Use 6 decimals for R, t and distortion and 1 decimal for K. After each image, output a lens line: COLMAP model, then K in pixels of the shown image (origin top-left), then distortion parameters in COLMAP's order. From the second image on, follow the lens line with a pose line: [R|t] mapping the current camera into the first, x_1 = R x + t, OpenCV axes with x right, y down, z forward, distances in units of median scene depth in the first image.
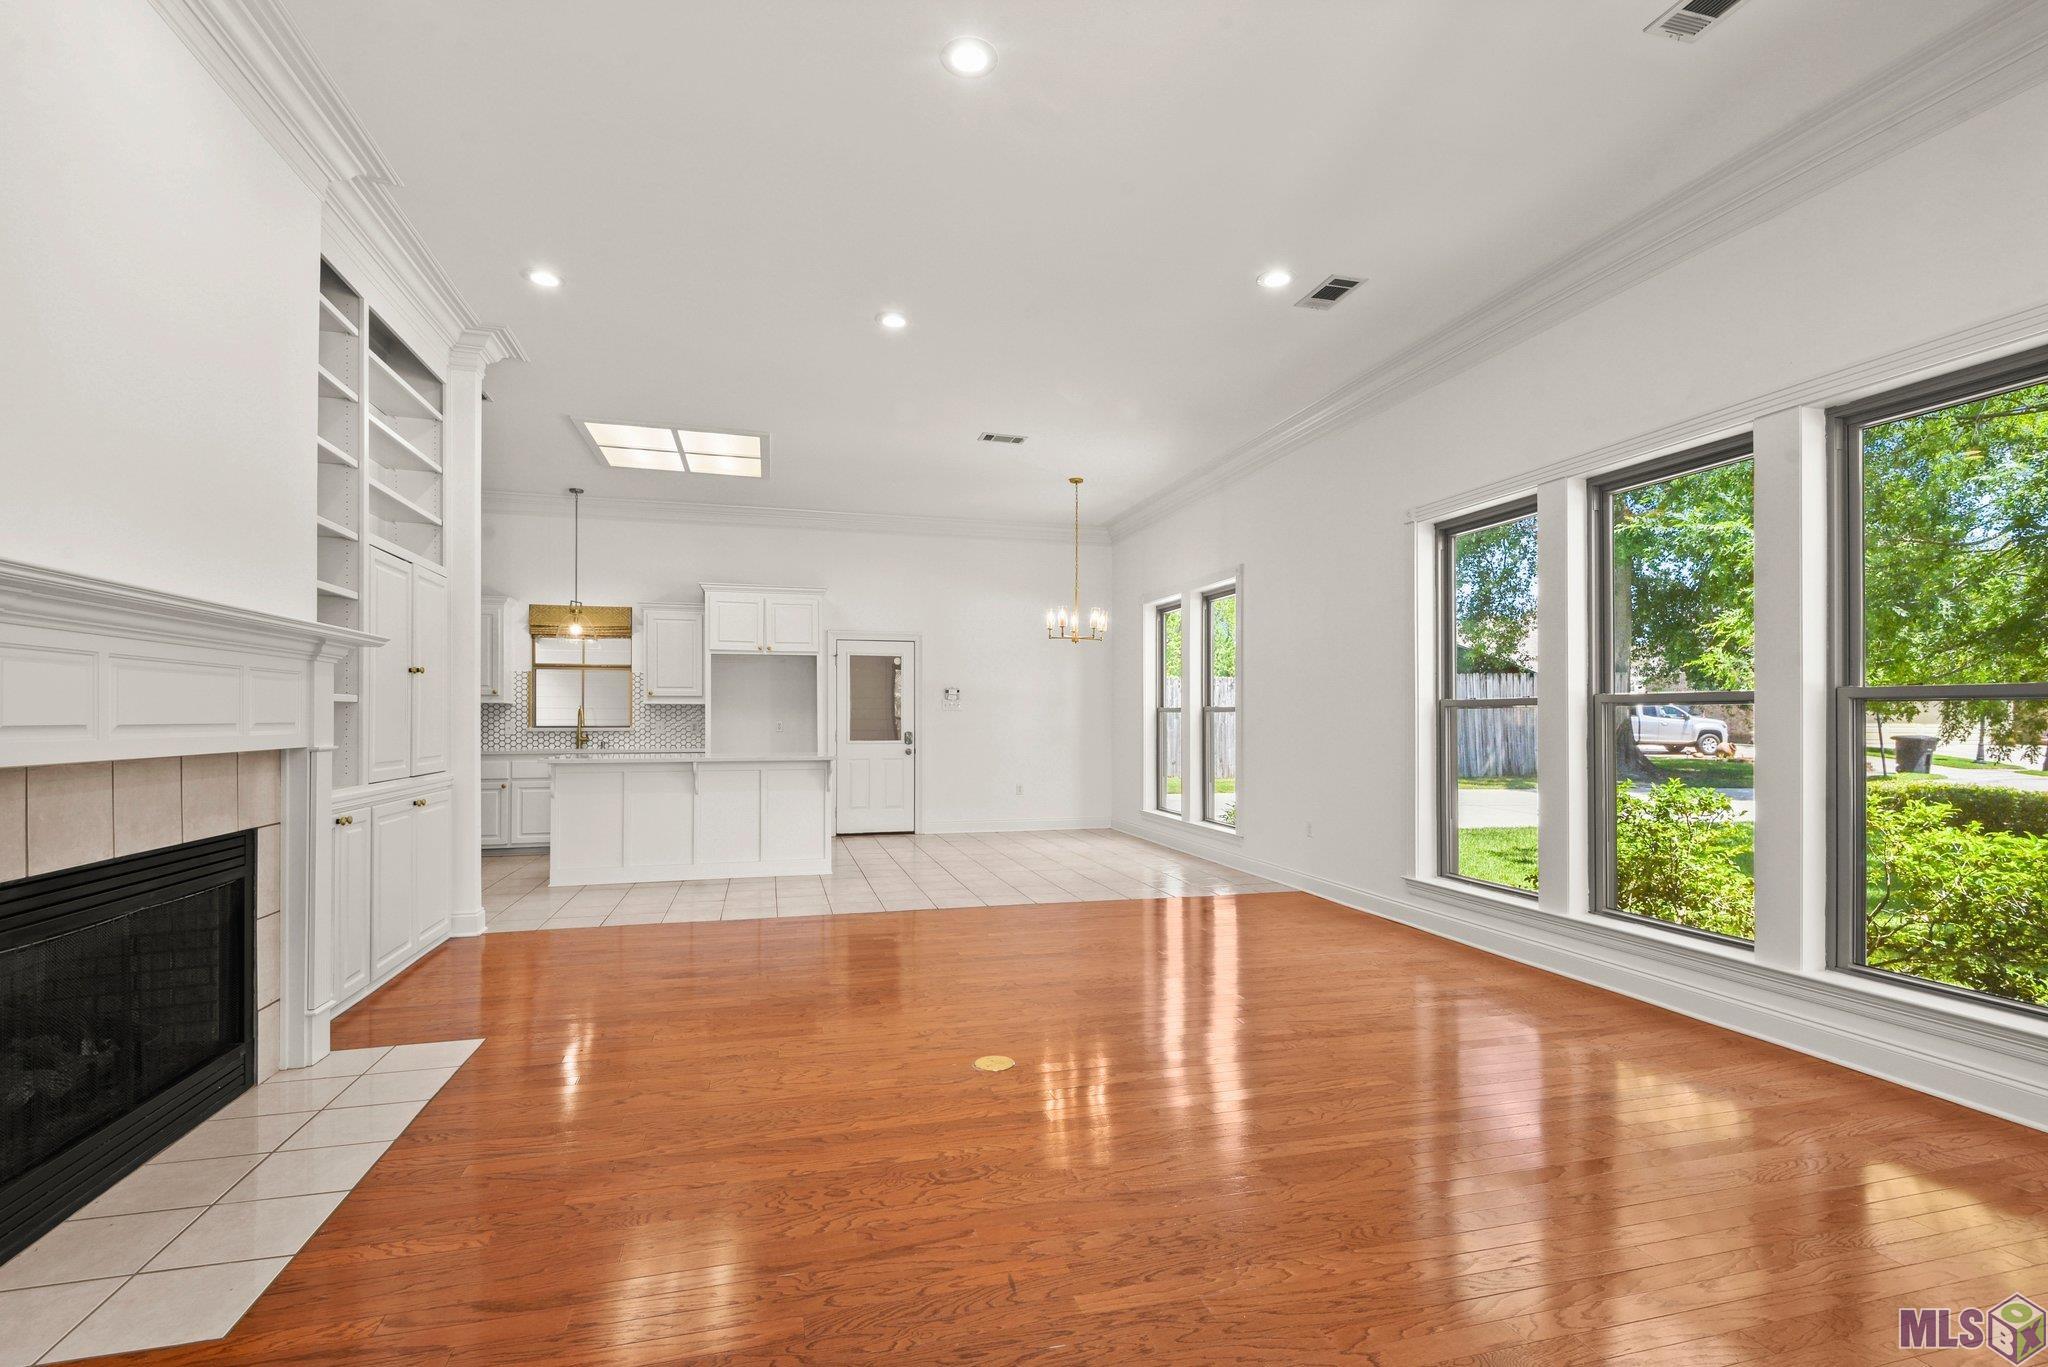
lens RADIAL K [[956.3, 0, 1030.9], [0, 956.3, 719.0], [0, 0, 1]] dist [0.049709, -0.033183]
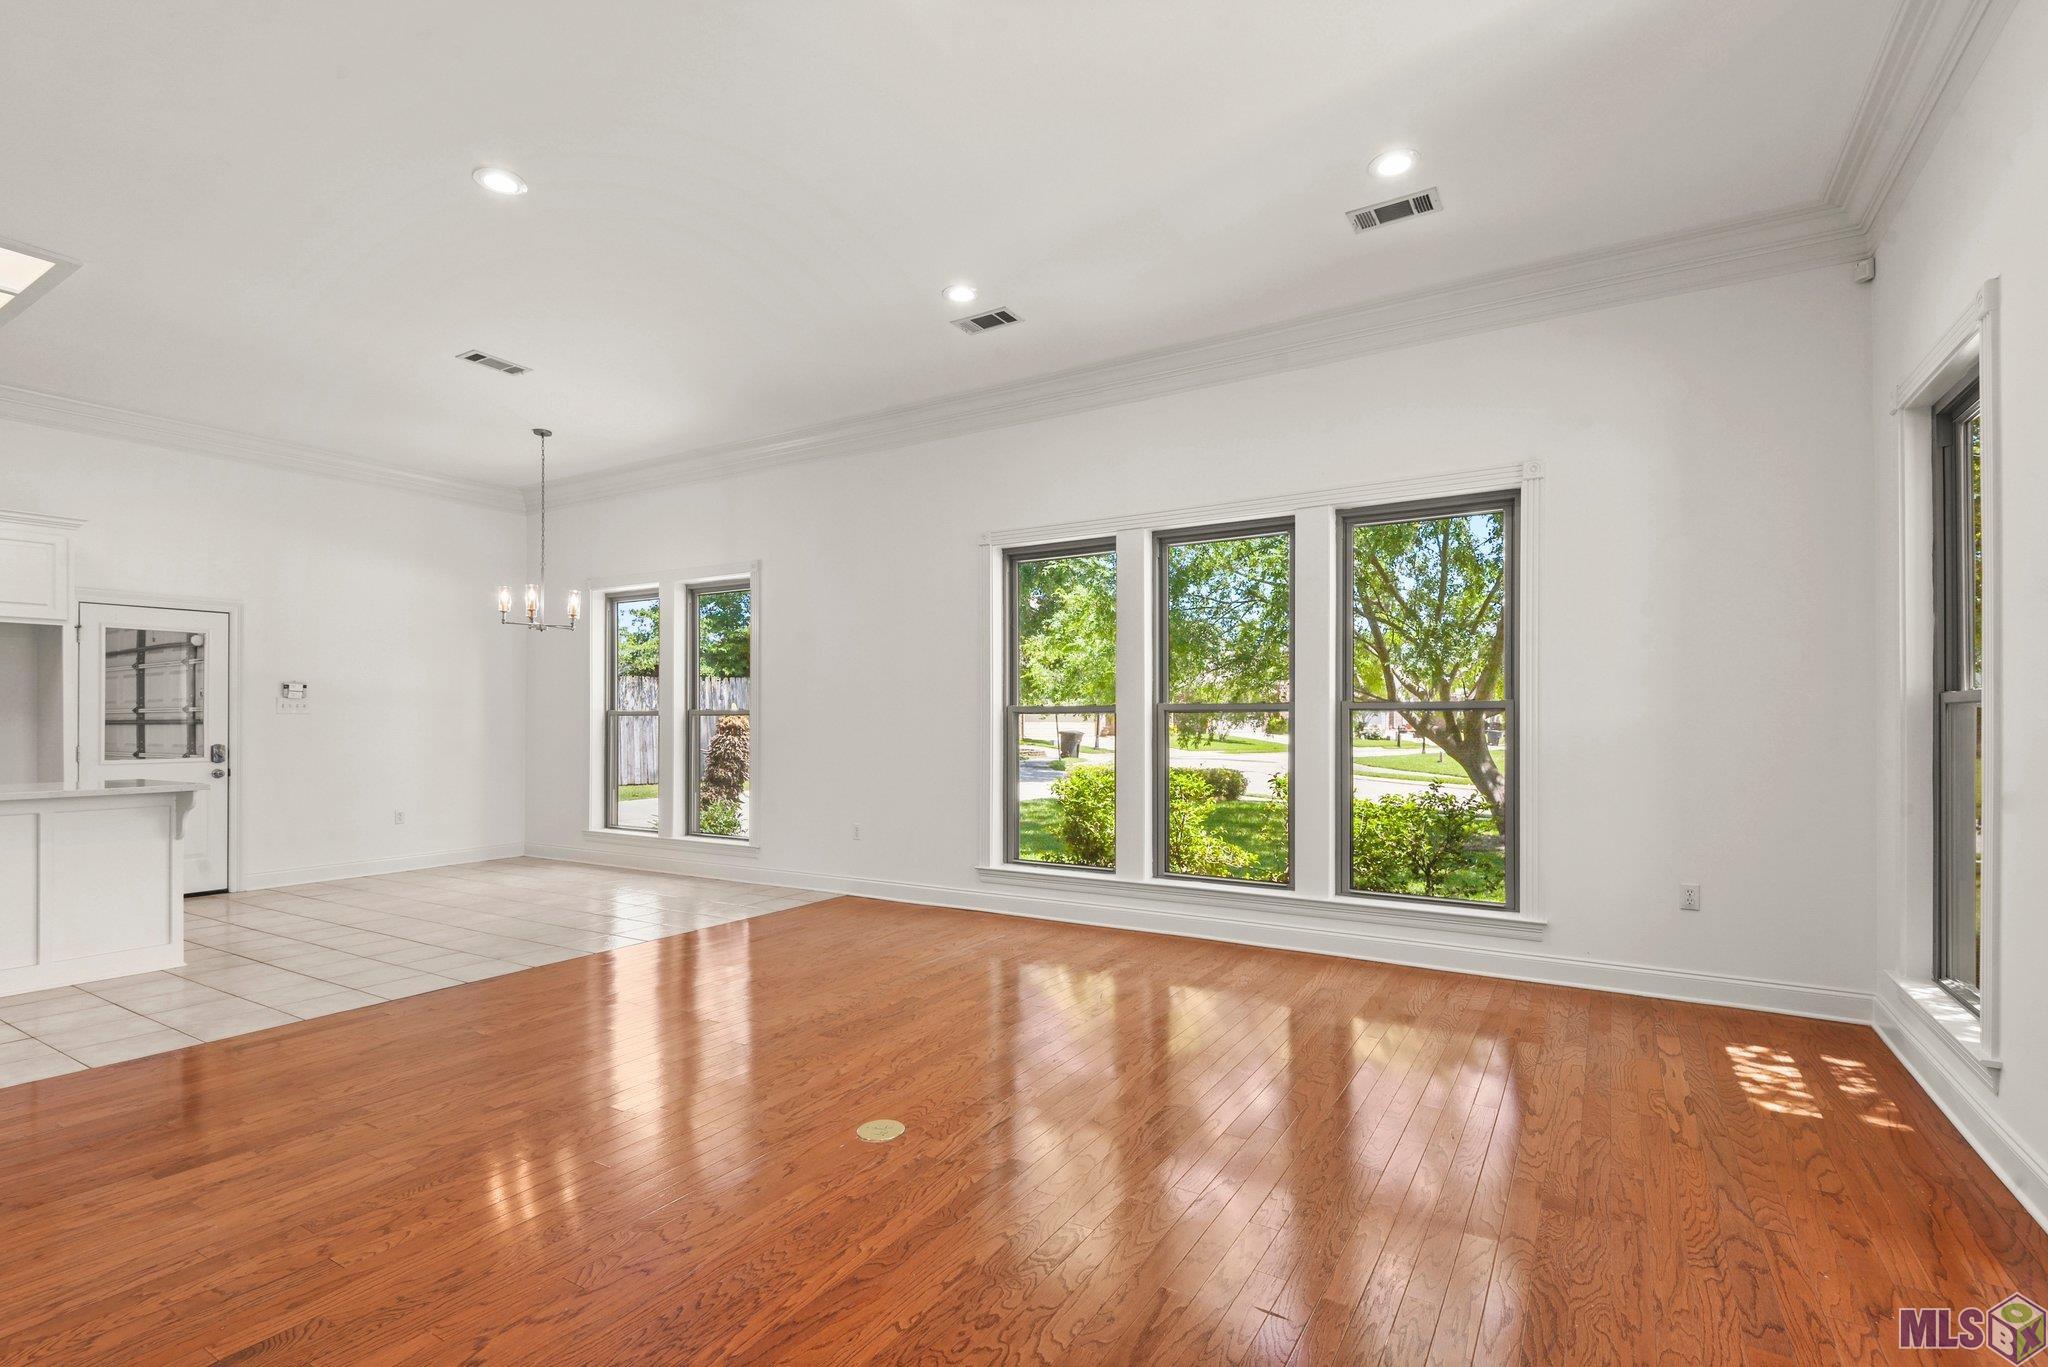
lens RADIAL K [[956.3, 0, 1030.9], [0, 956.3, 719.0], [0, 0, 1]] dist [0.049709, -0.033183]
pose [[0.729675, -0.002229, 0.683790, -0.241717], [0.003344, 0.999994, -0.000310, -0.003412], [-0.683786, 0.002513, 0.729679, 0.128875]]
